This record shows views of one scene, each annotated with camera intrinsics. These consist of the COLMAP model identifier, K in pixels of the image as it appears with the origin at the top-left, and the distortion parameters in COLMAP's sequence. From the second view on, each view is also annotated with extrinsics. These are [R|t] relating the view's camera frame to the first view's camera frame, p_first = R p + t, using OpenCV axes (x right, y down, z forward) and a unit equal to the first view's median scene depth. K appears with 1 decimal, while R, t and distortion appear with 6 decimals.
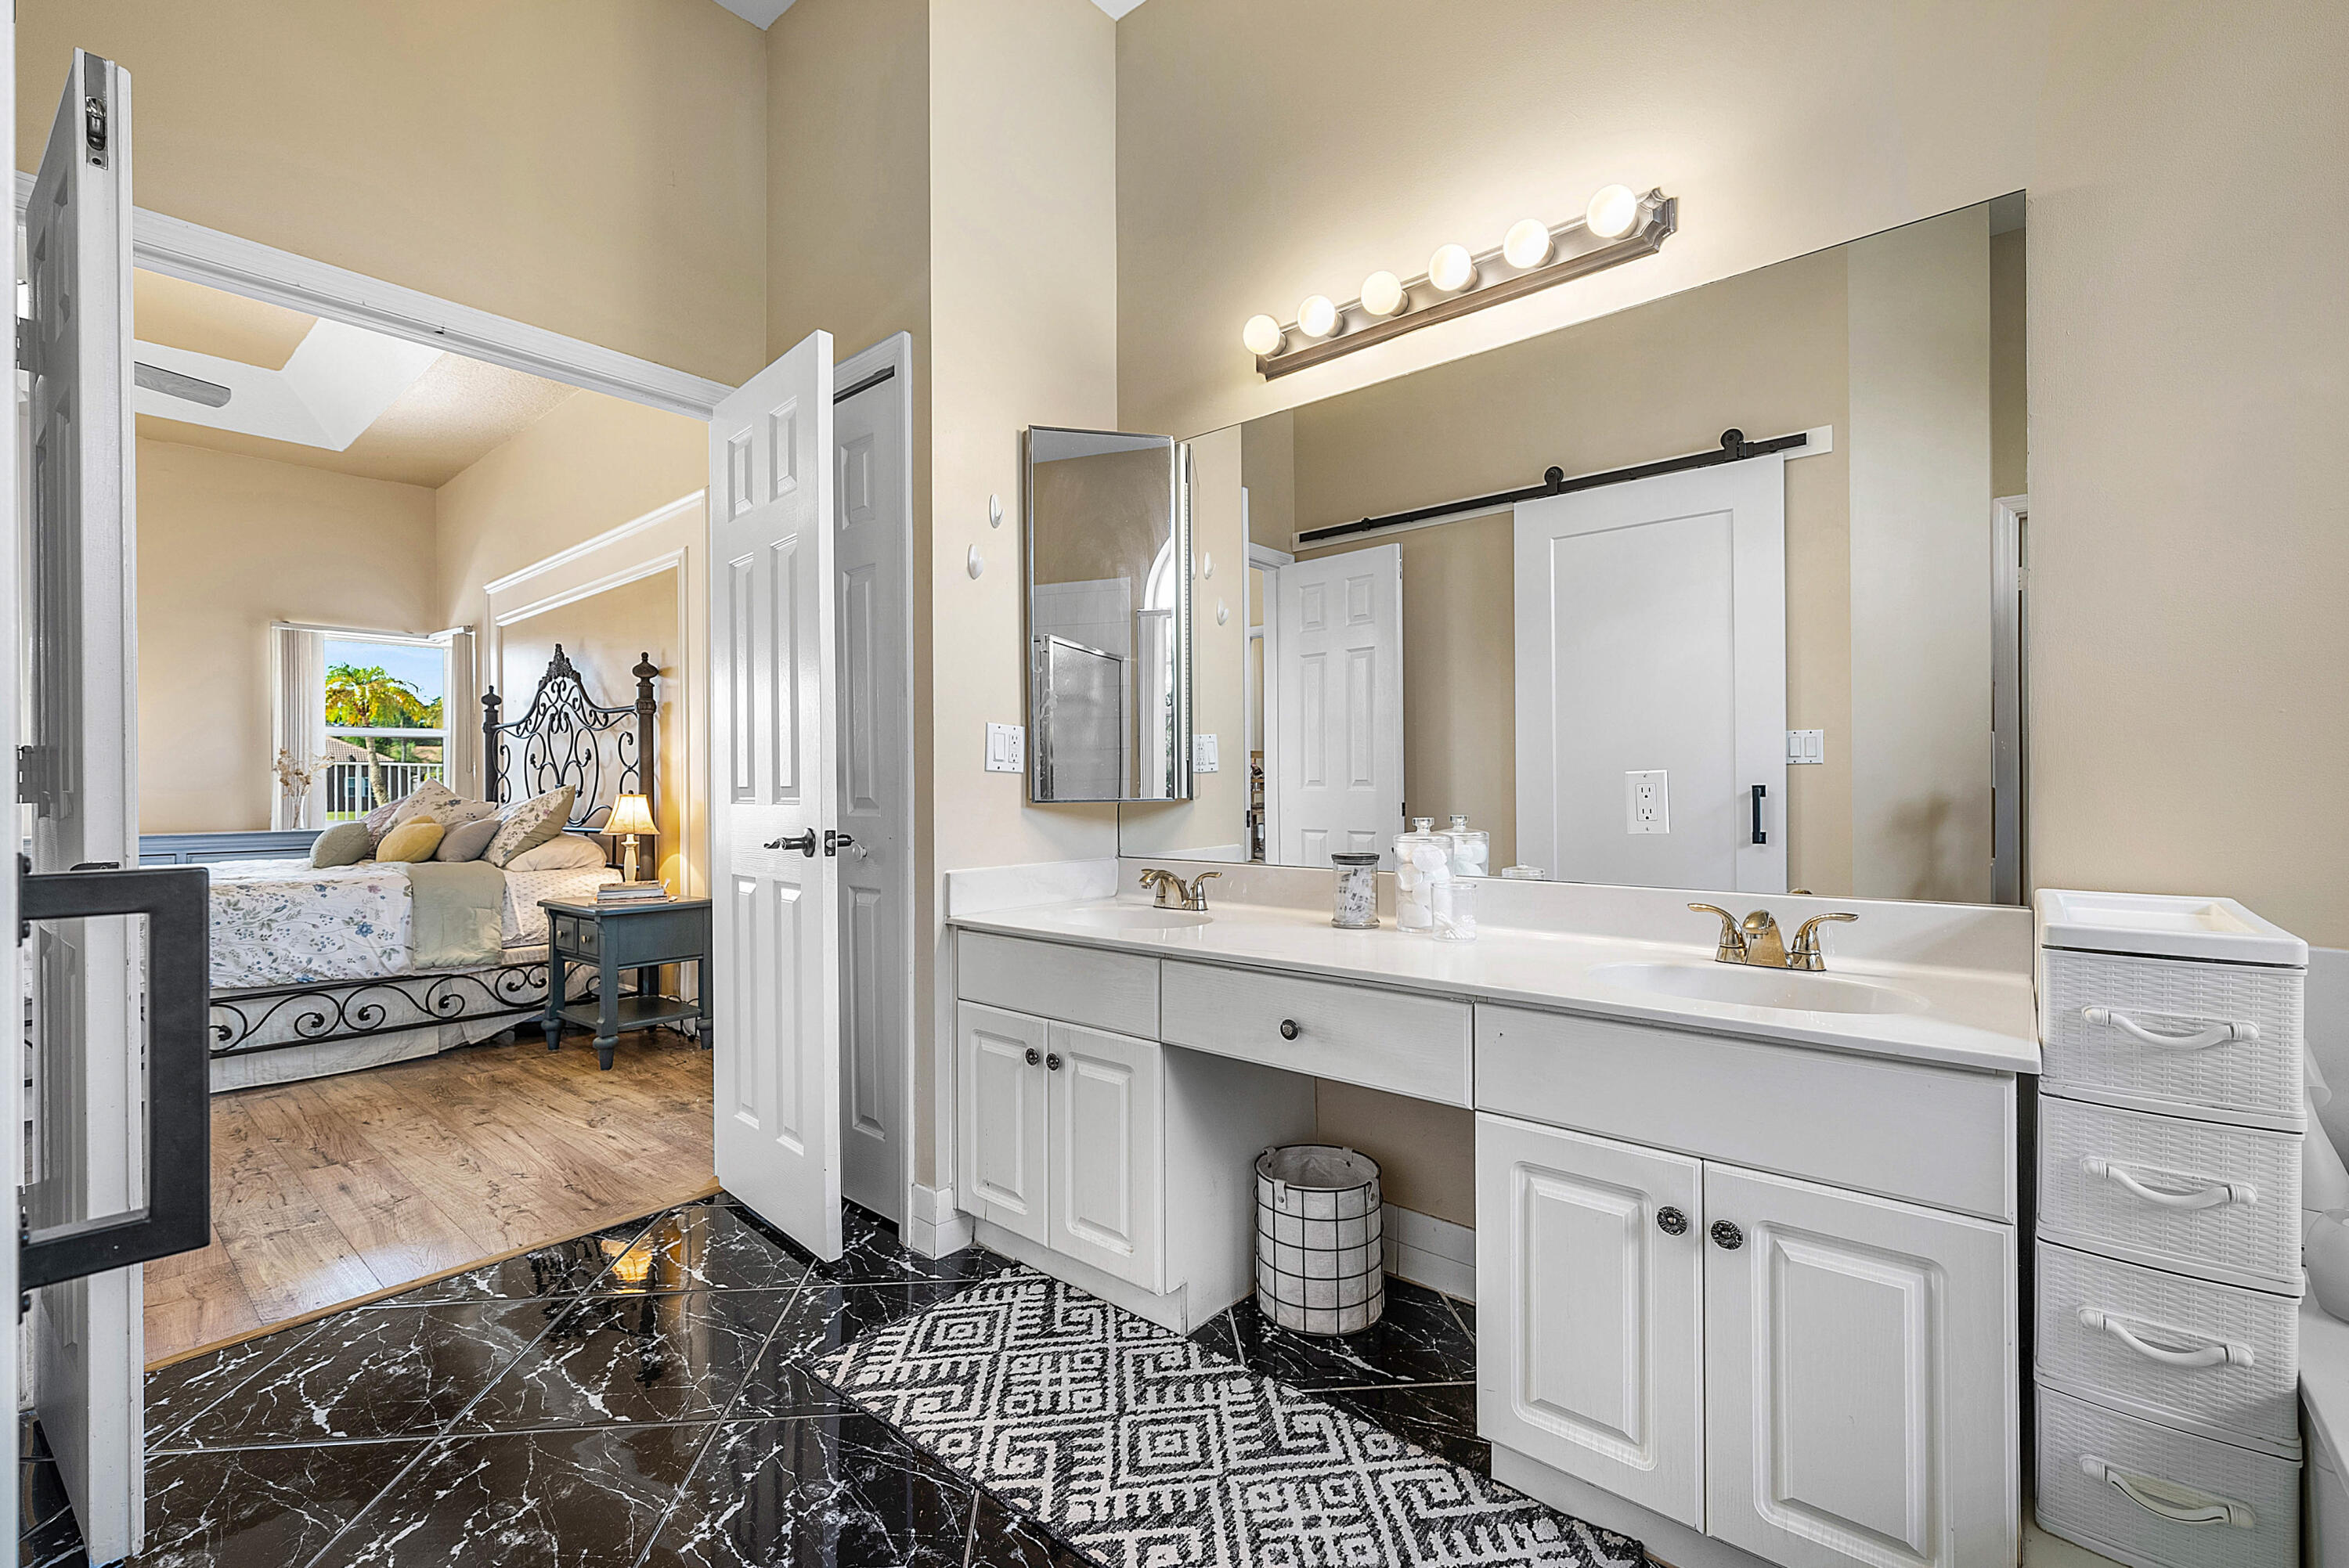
lens RADIAL K [[984.0, 0, 1190.3], [0, 984.0, 797.6], [0, 0, 1]] dist [0.003194, 0.000263]
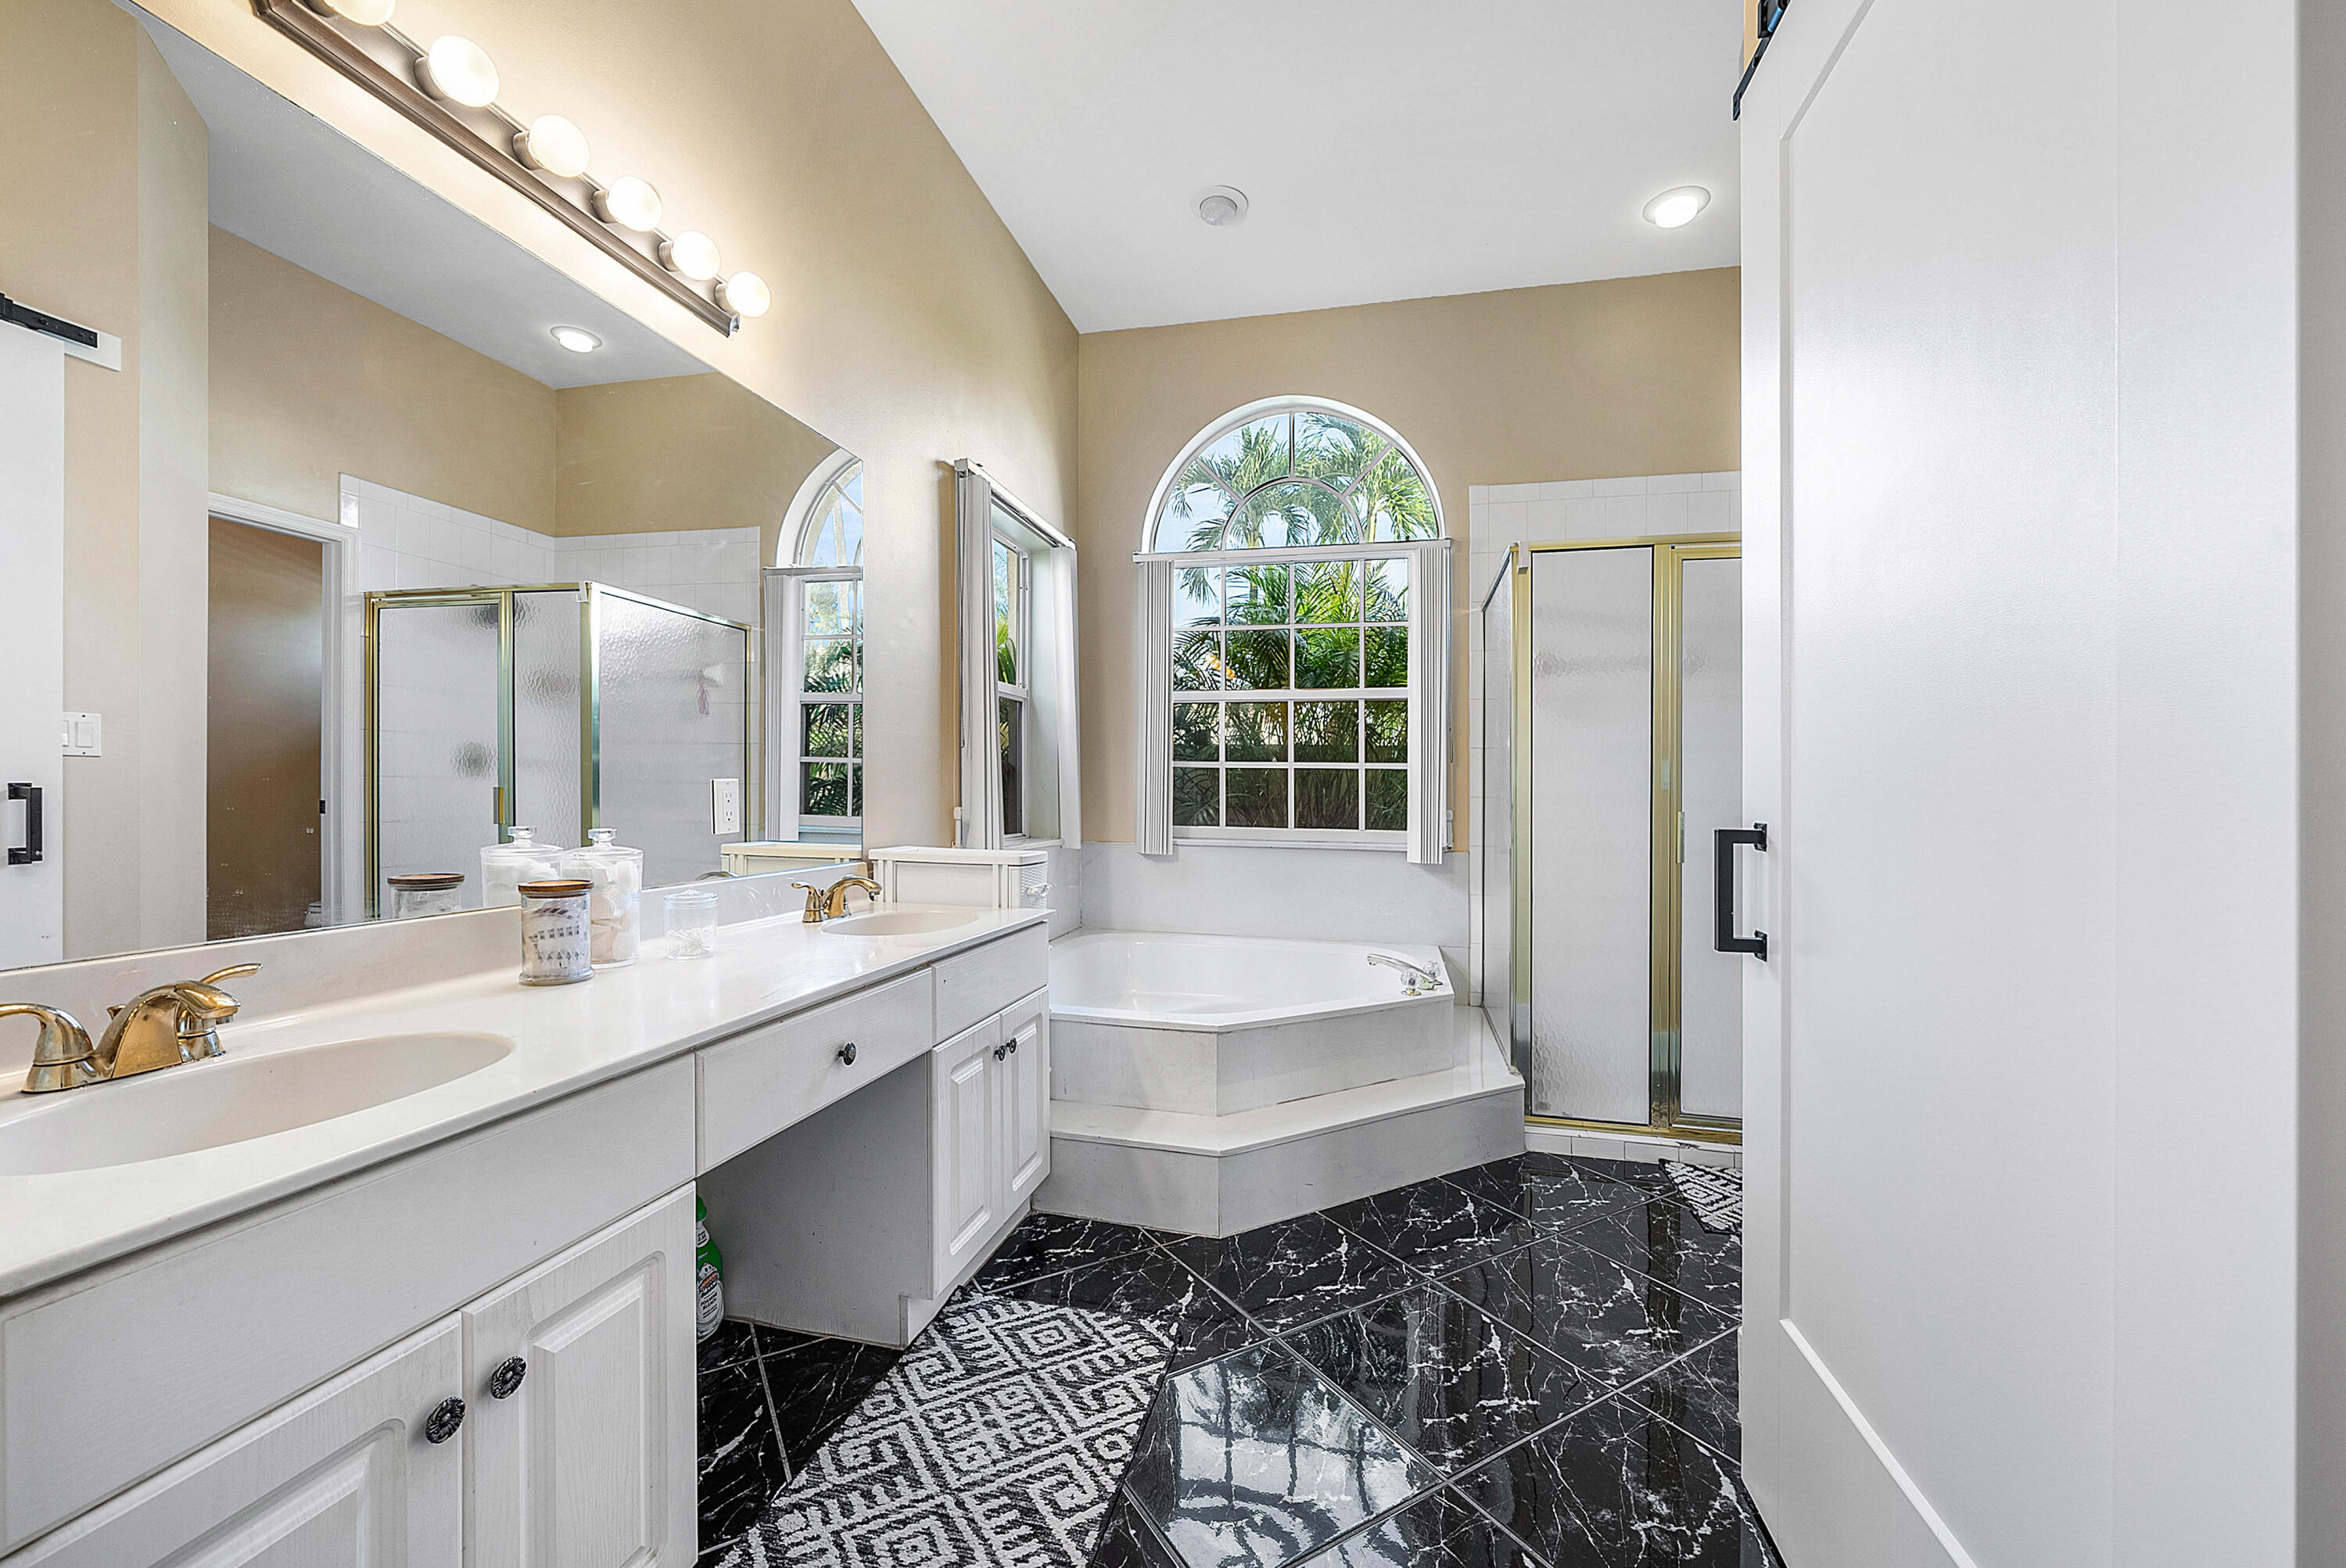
lens RADIAL K [[932.3, 0, 1182.0], [0, 932.3, 792.2], [0, 0, 1]] dist [-0.002990, -0.000151]
pose [[-0.458114, 0.004889, 0.888880, -0.842463], [-0.001761, 0.999978, -0.006408, -0.006311], [-0.888892, -0.004501, -0.458095, 1.143109]]
